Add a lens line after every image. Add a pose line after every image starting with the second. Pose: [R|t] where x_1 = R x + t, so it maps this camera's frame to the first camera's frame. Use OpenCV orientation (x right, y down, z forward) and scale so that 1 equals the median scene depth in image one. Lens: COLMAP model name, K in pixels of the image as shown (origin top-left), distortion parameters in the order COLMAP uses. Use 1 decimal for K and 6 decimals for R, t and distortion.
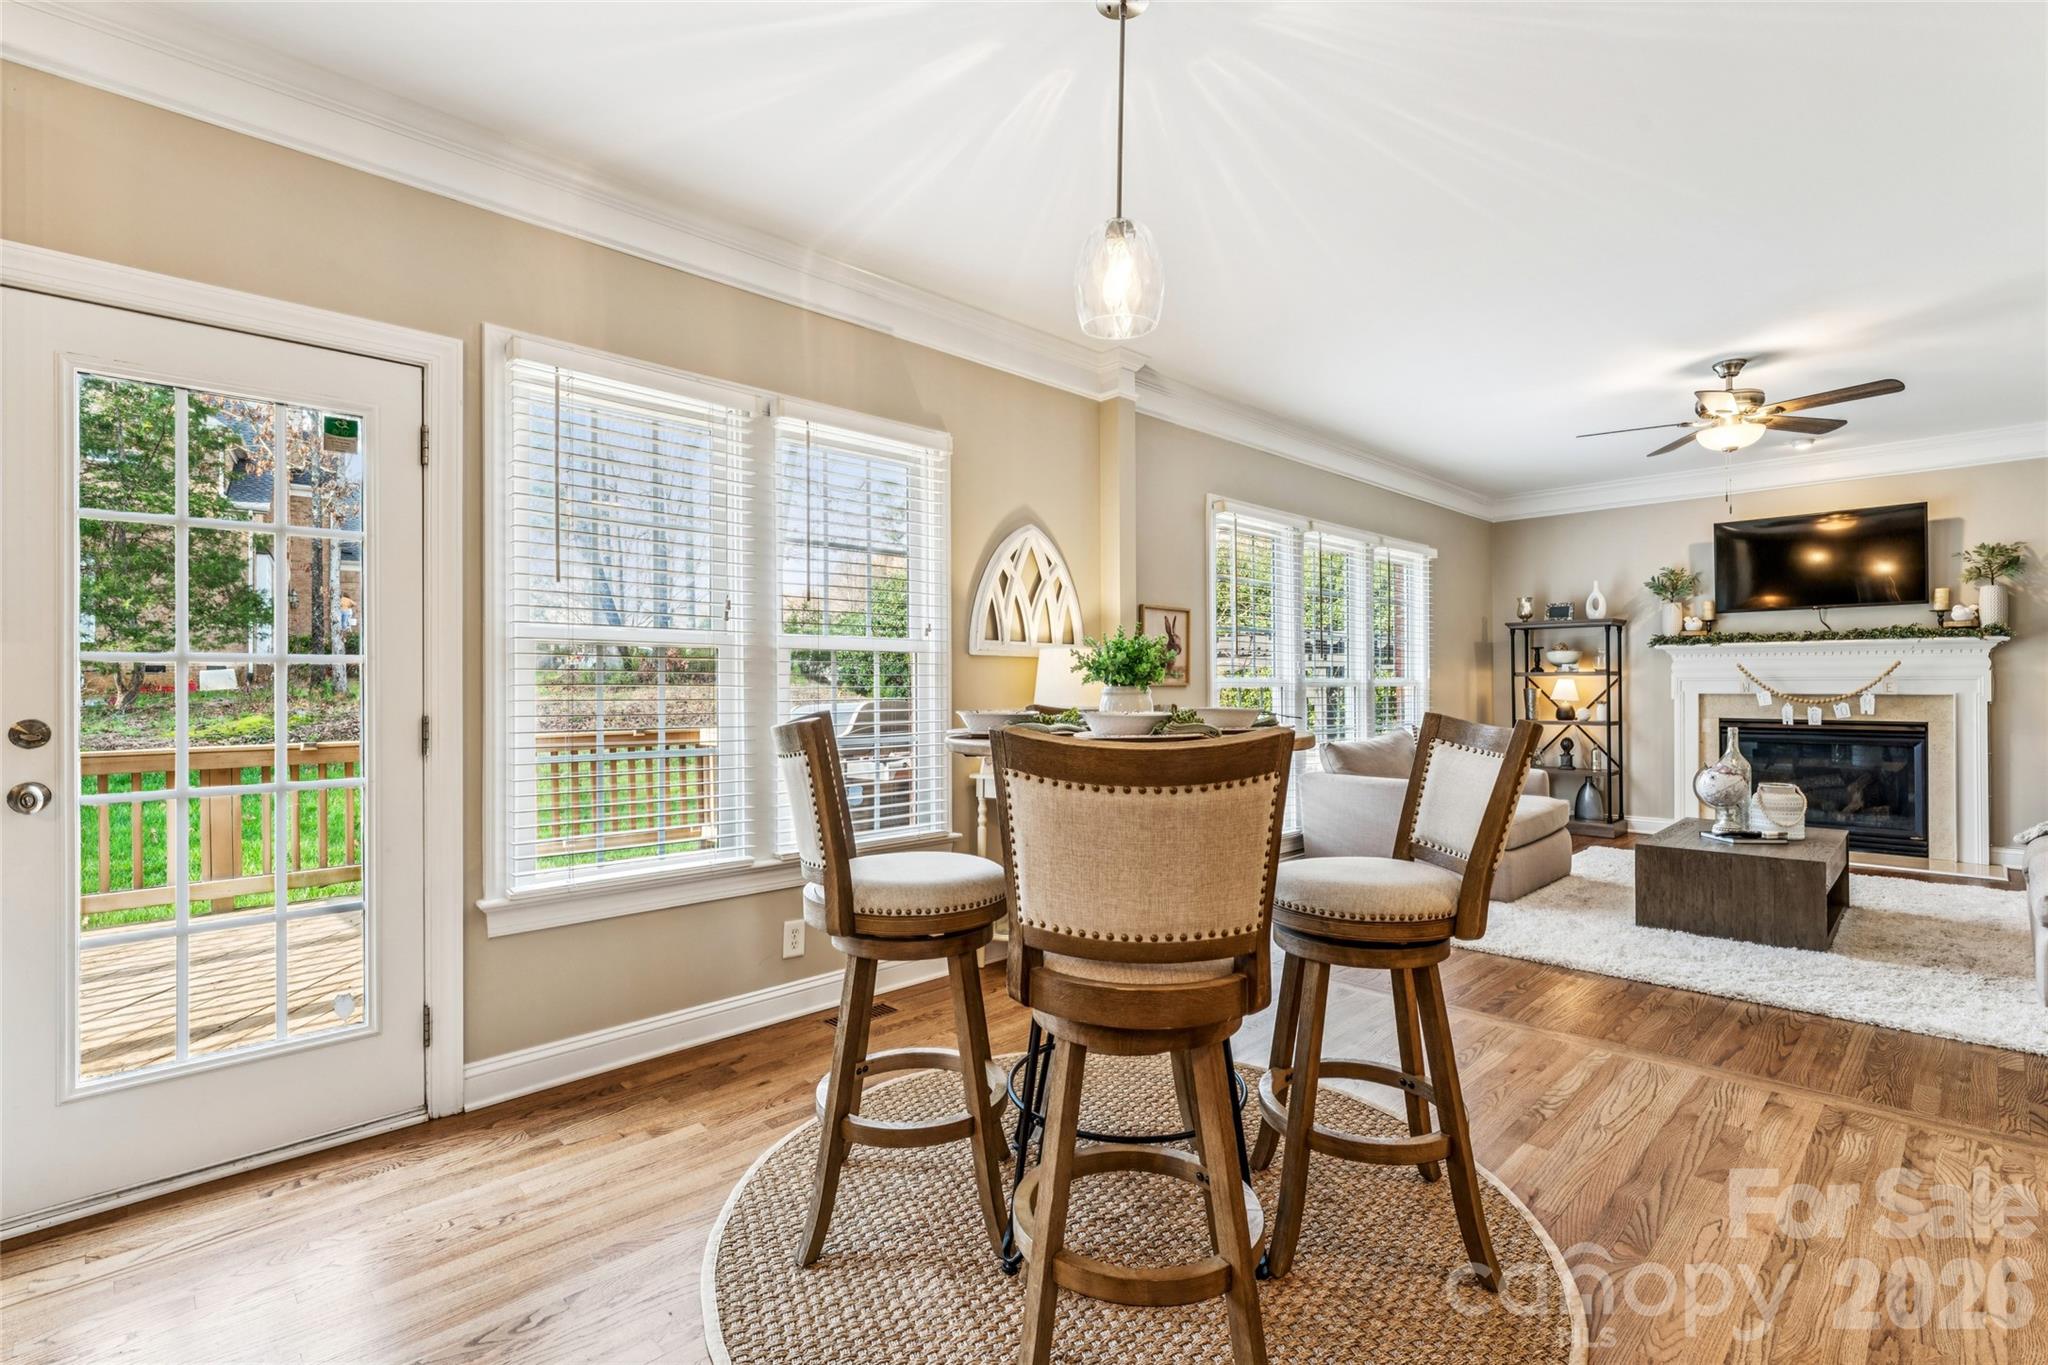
lens RADIAL K [[958.1, 0, 1021.6], [0, 958.1, 683.2], [0, 0, 1]] dist [0.000644, 0.000618]
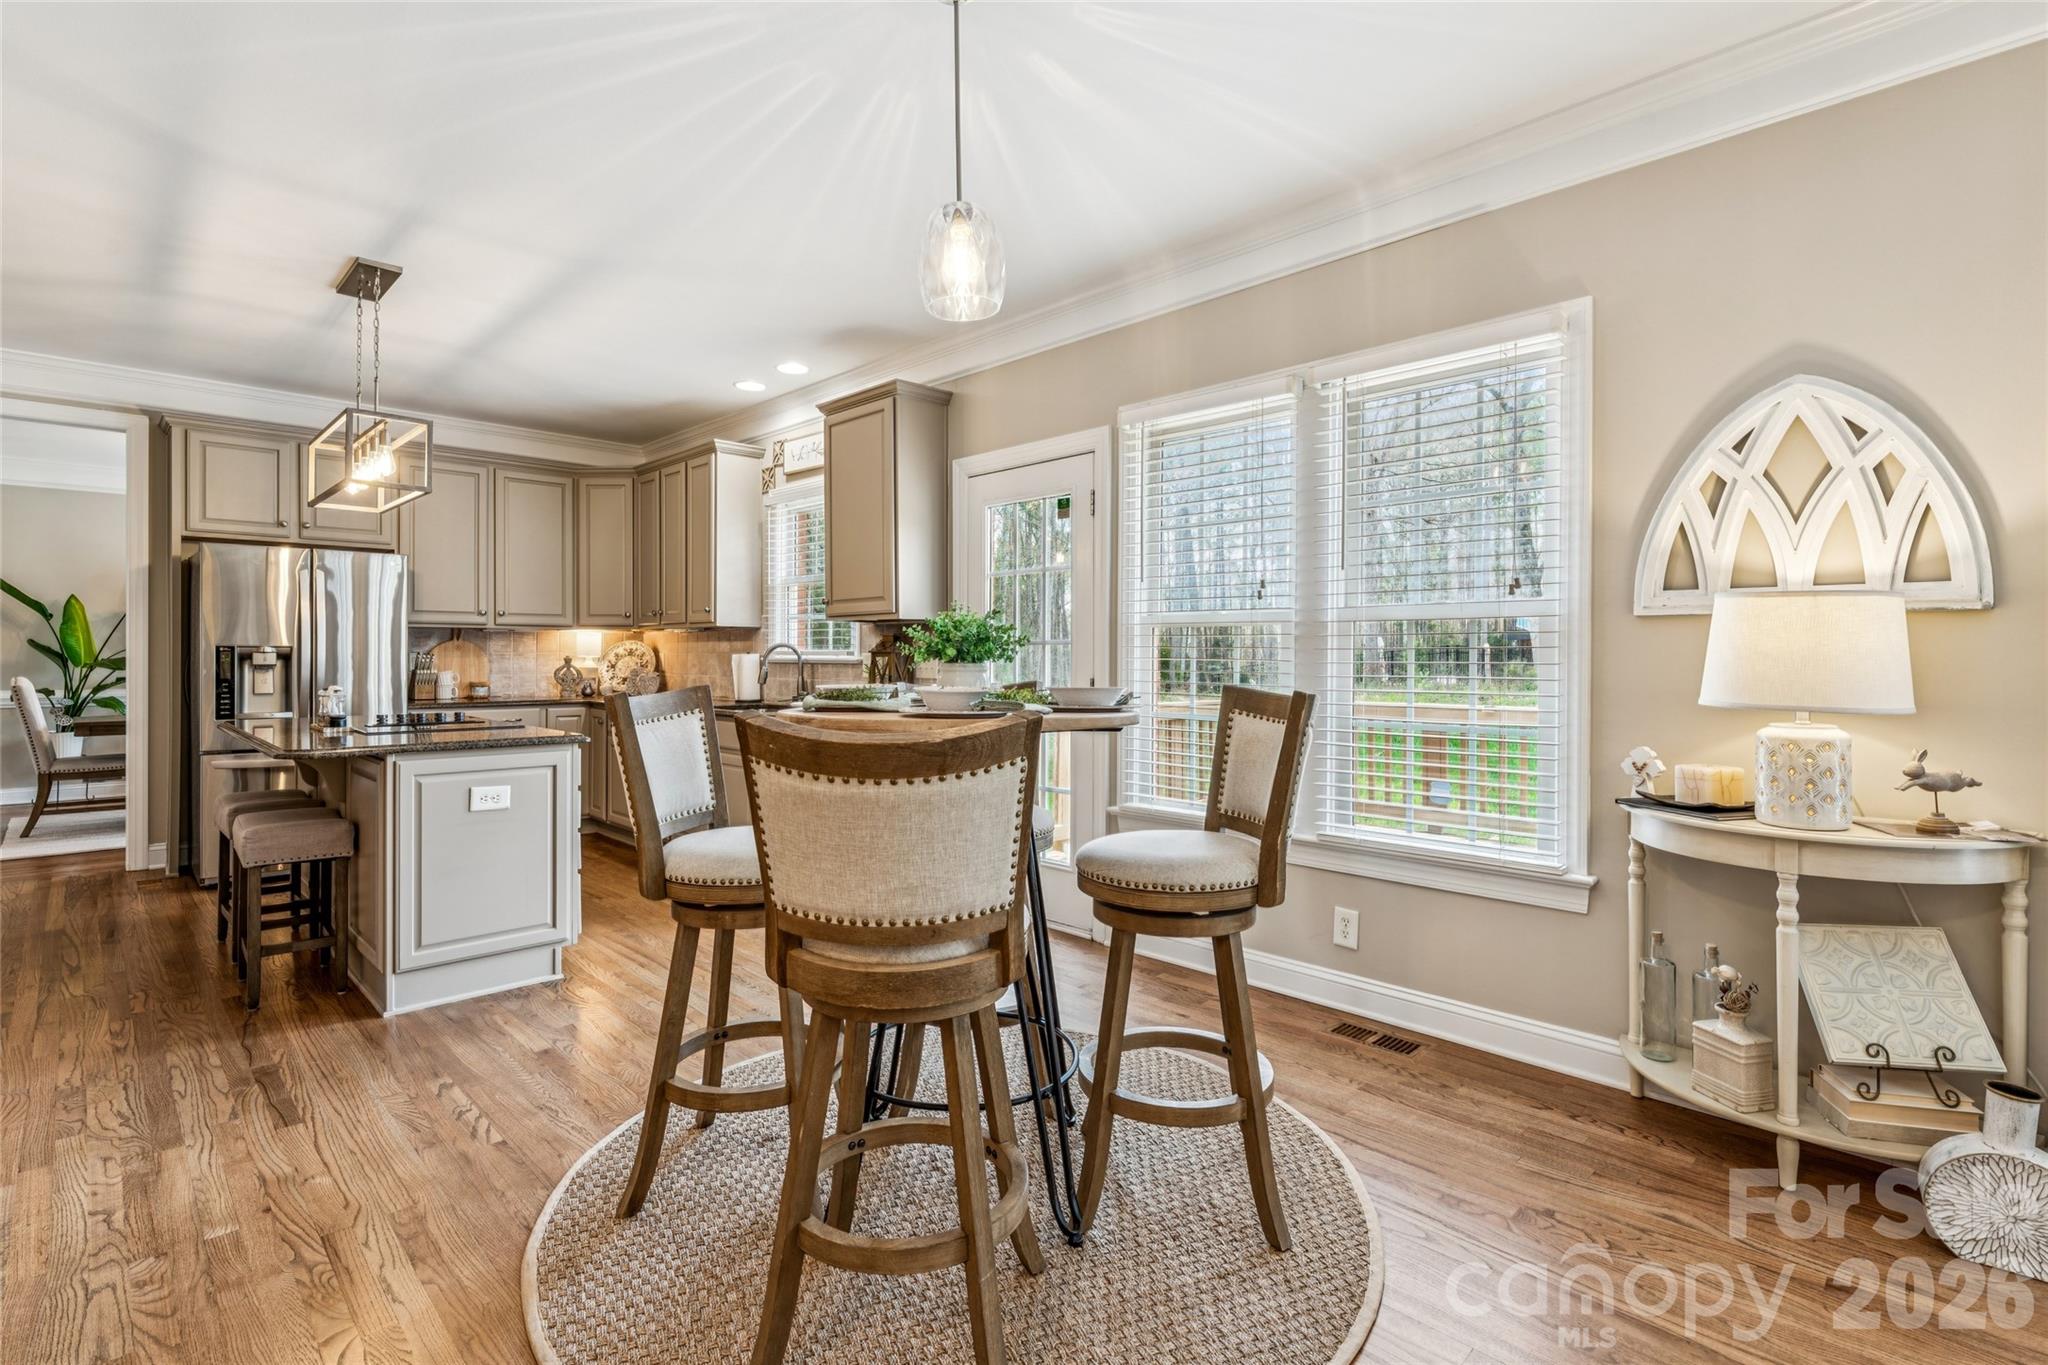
lens RADIAL K [[958.1, 0, 1001.1], [0, 958.1, 651.7], [0, 0, 1]] dist [0.000644, 0.000618]
pose [[-0.013033, 0.003273, -0.999910, 0.395980], [0.004483, 0.999985, 0.003215, -0.005764], [0.999905, -0.004441, -0.013047, 0.374468]]
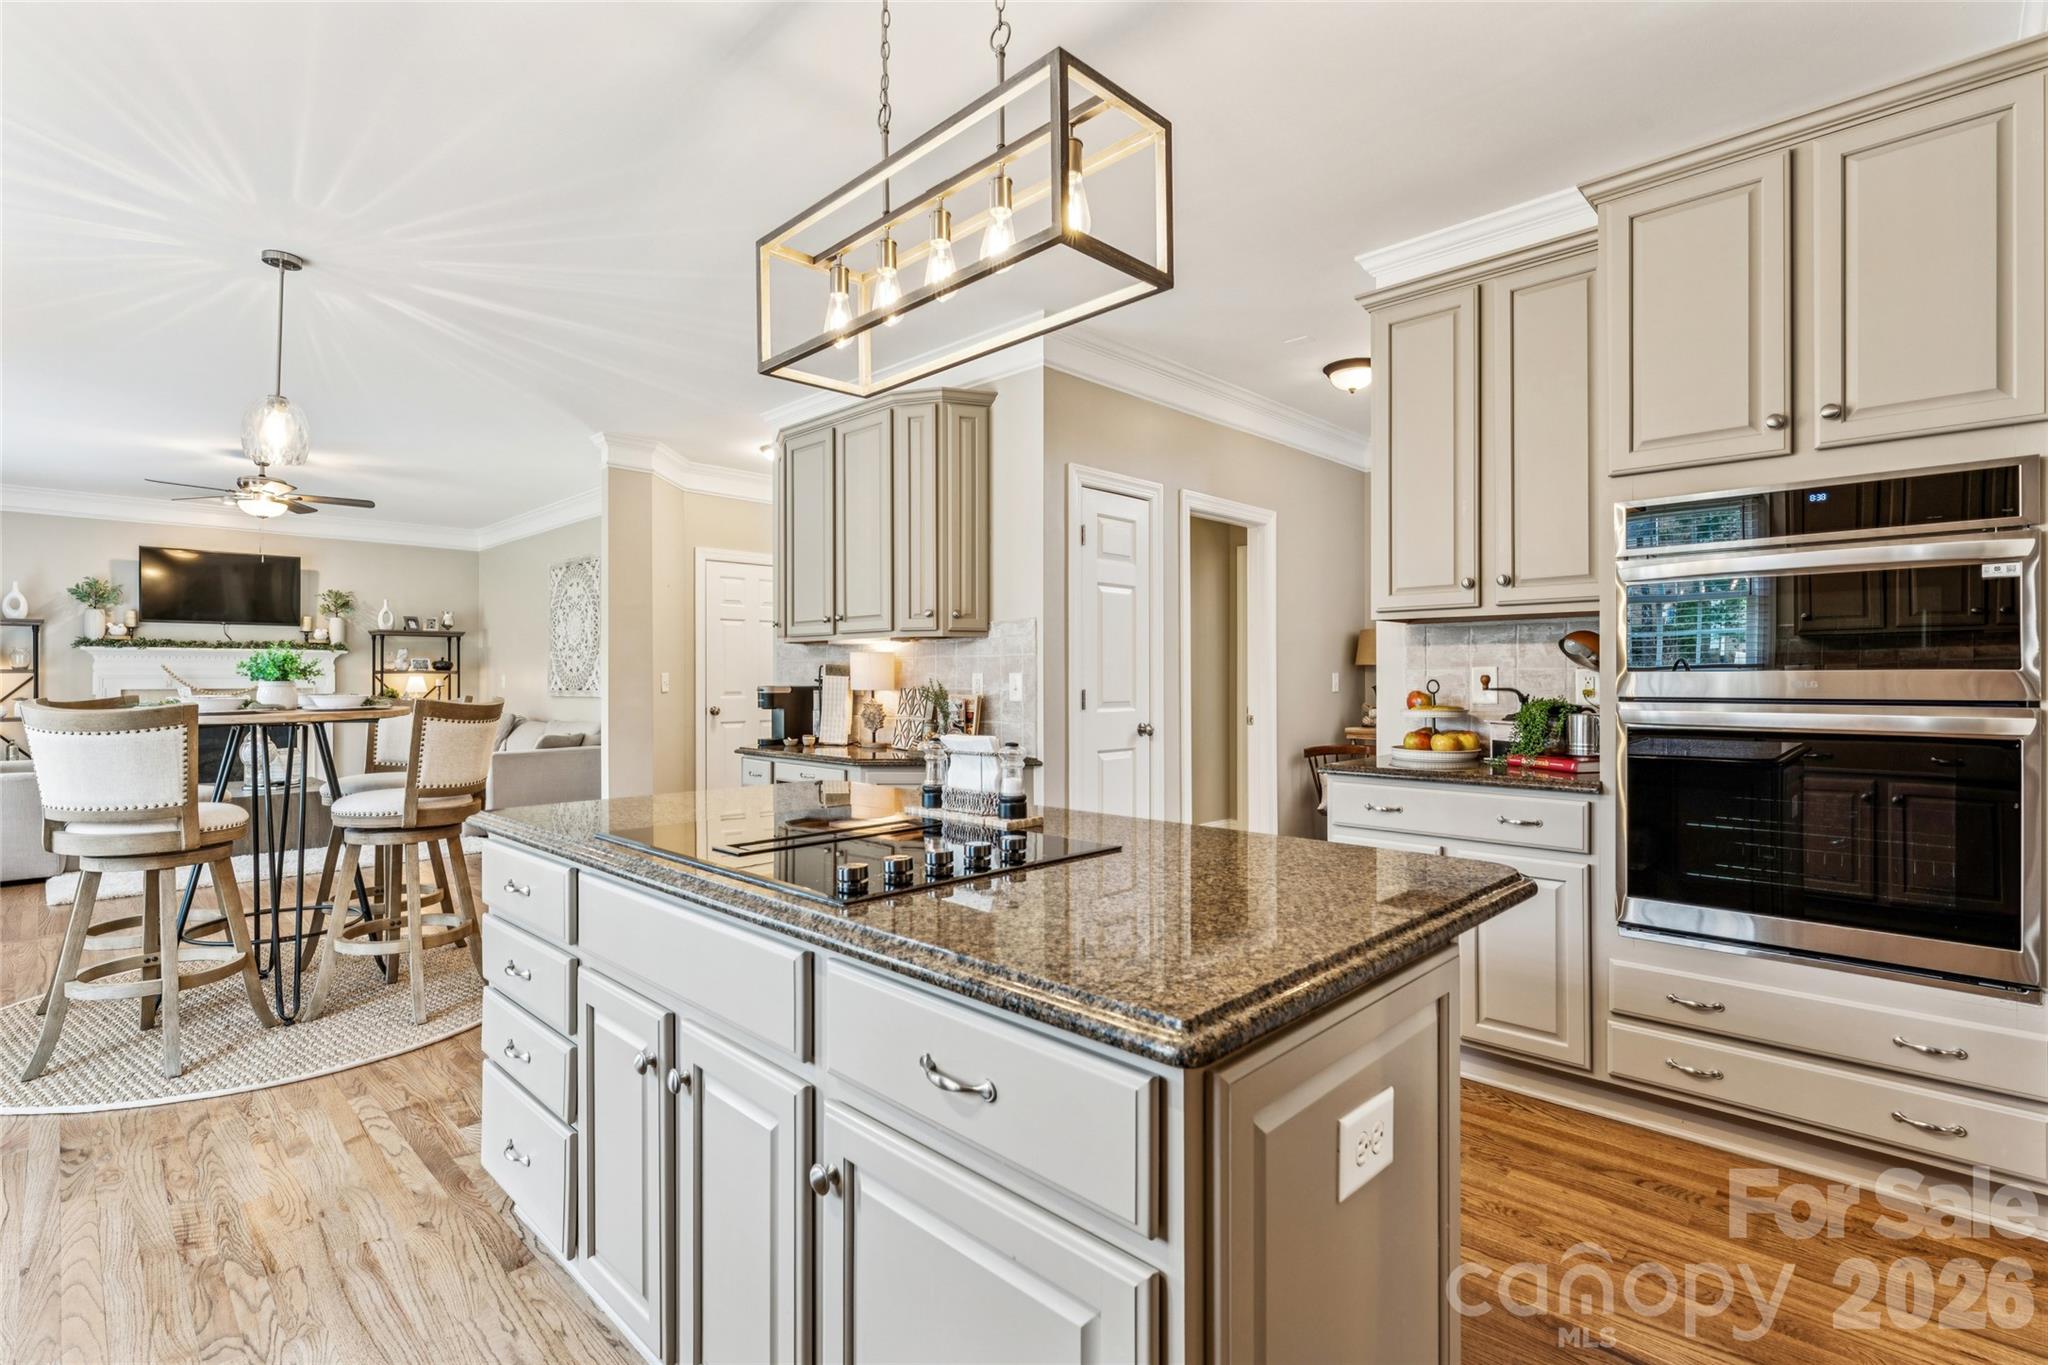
lens RADIAL K [[958.1, 0, 1020.6], [0, 958.1, 676.7], [0, 0, 1]] dist [0.000644, 0.000618]
pose [[-0.014409, 0.004297, 0.999887, -0.548795], [0.000803, 0.999990, -0.004286, 0.001534], [-0.999896, 0.000741, -0.014413, -0.084576]]
